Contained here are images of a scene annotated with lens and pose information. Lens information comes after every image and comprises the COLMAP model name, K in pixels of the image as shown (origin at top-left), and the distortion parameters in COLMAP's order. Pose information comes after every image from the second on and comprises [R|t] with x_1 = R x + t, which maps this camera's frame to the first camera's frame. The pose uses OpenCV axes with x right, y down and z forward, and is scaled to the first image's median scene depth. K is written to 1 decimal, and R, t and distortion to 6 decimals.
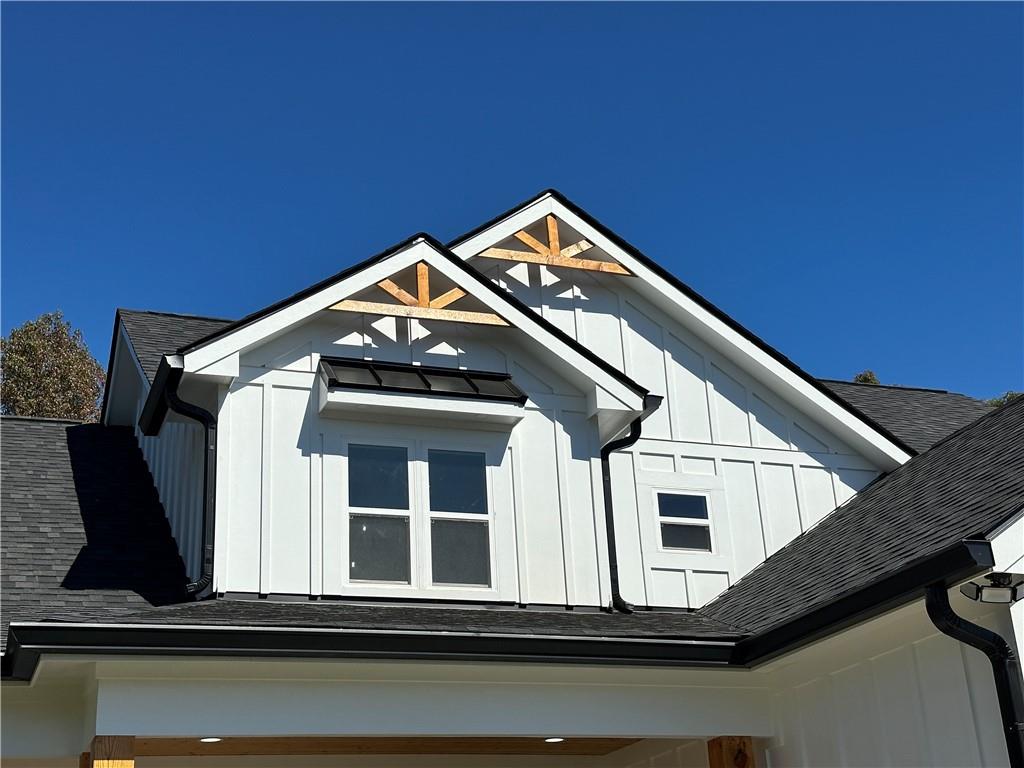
lens RADIAL K [[1486.4, 0, 507.5], [0, 1486.4, 383.7], [0, 0, 1]] dist [0.103415, 0.000000]
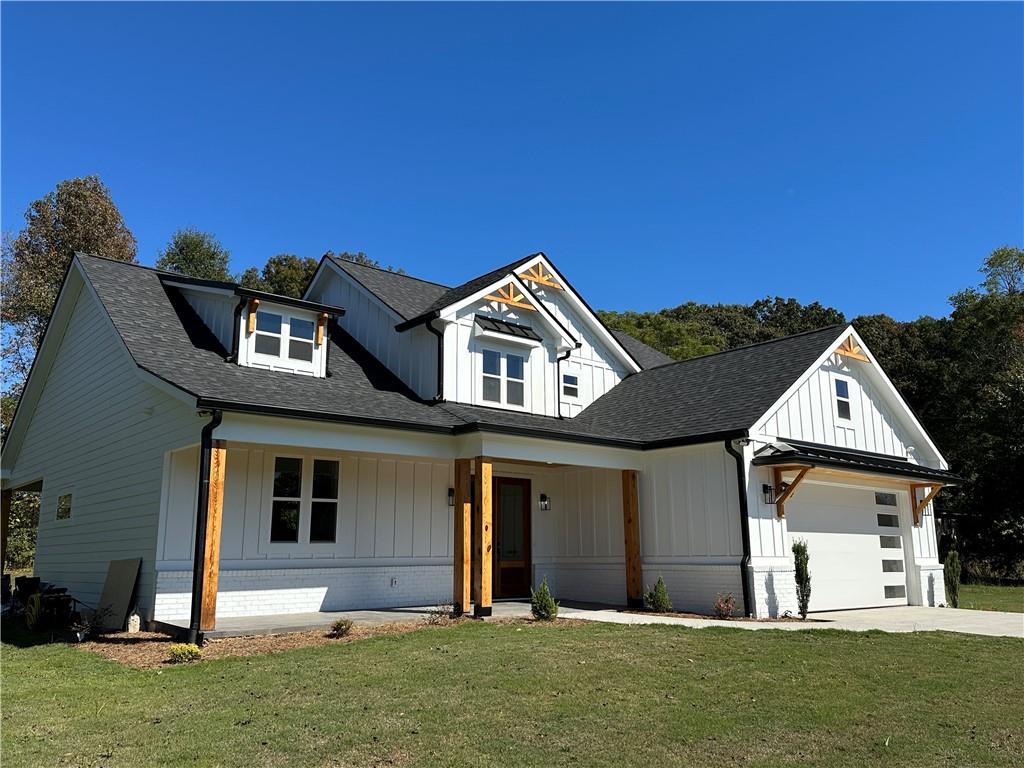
lens RADIAL K [[822.0, 0, 511.7], [0, 822.0, 386.5], [0, 0, 1]] dist [0.073515, -0.044775]
pose [[0.936284, 0.116997, 0.331185, -0.524089], [-0.170905, 0.975498, 0.138549, -0.105179], [-0.306860, -0.186322, 0.933339, -0.401689]]
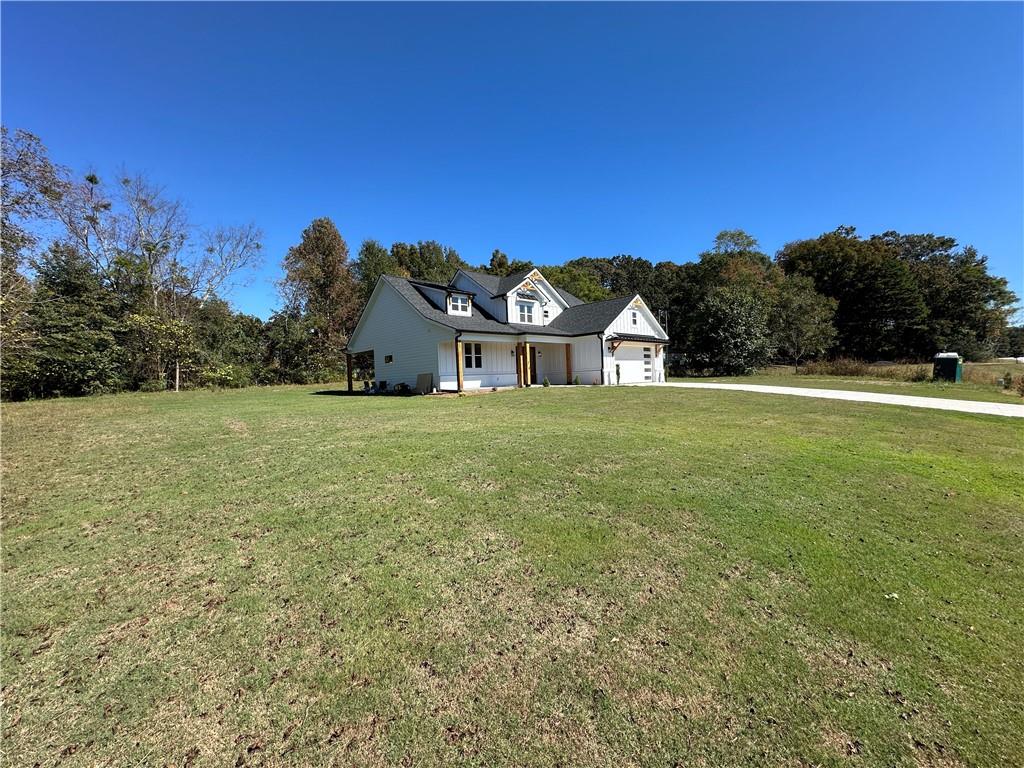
lens RADIAL K [[410.4, 0, 510.5], [0, 410.4, 382.4], [0, 0, 1]] dist [-0.000399, 0.000274]
pose [[0.922541, 0.014740, 0.385617, -0.979736], [-0.155475, 0.928778, 0.336452, -0.302619], [-0.353194, -0.370344, 0.859127, -1.037770]]
